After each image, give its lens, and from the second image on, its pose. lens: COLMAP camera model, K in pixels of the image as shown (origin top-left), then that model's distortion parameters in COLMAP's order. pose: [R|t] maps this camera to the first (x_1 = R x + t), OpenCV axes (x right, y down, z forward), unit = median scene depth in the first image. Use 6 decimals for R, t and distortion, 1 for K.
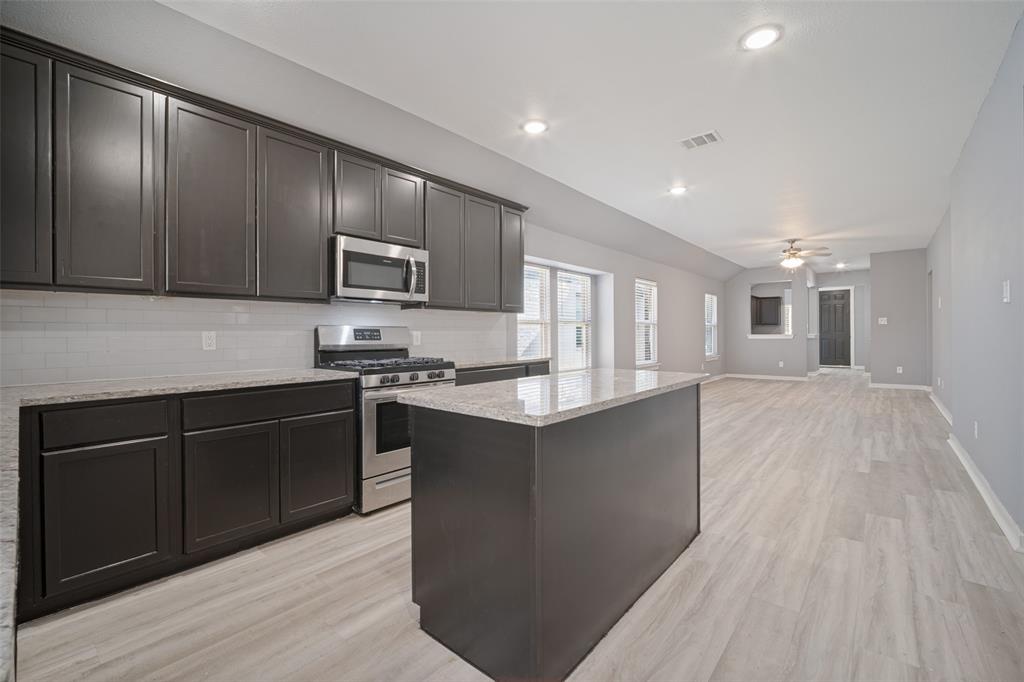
lens RADIAL K [[432.3, 0, 516.2], [0, 432.3, 340.8], [0, 0, 1]] dist [0.000486, 0.000055]
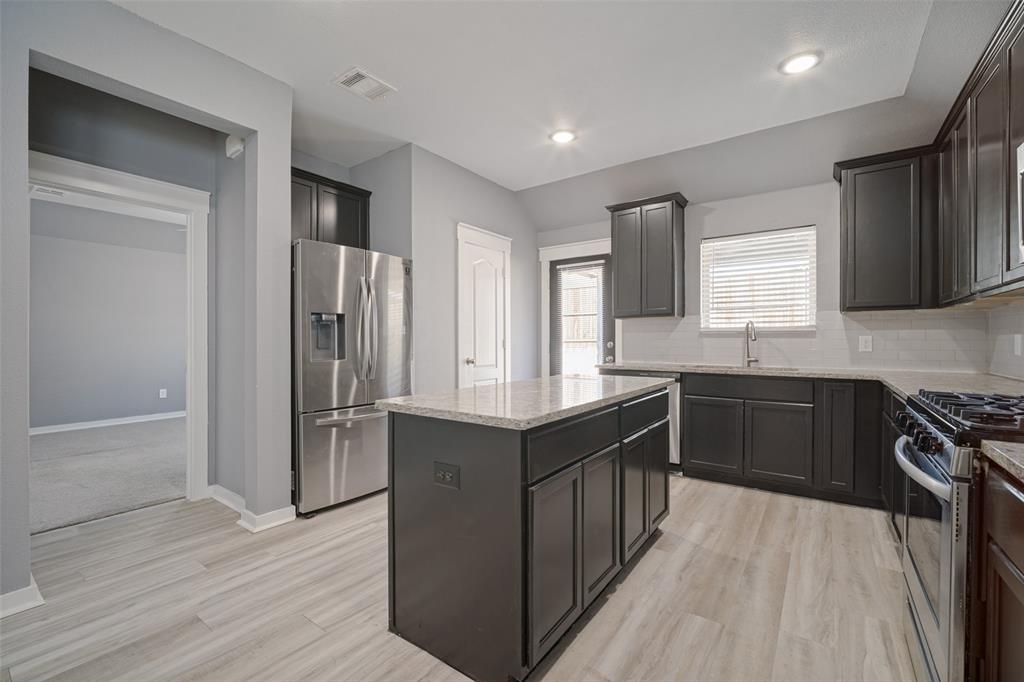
lens RADIAL K [[432.3, 0, 513.9], [0, 432.3, 341.1], [0, 0, 1]] dist [0.000486, 0.000055]
pose [[-0.996641, 0.005337, -0.081718, 0.340646], [0.004023, 0.999860, 0.016241, -0.031764], [0.081793, 0.015857, -0.996523, 2.035893]]
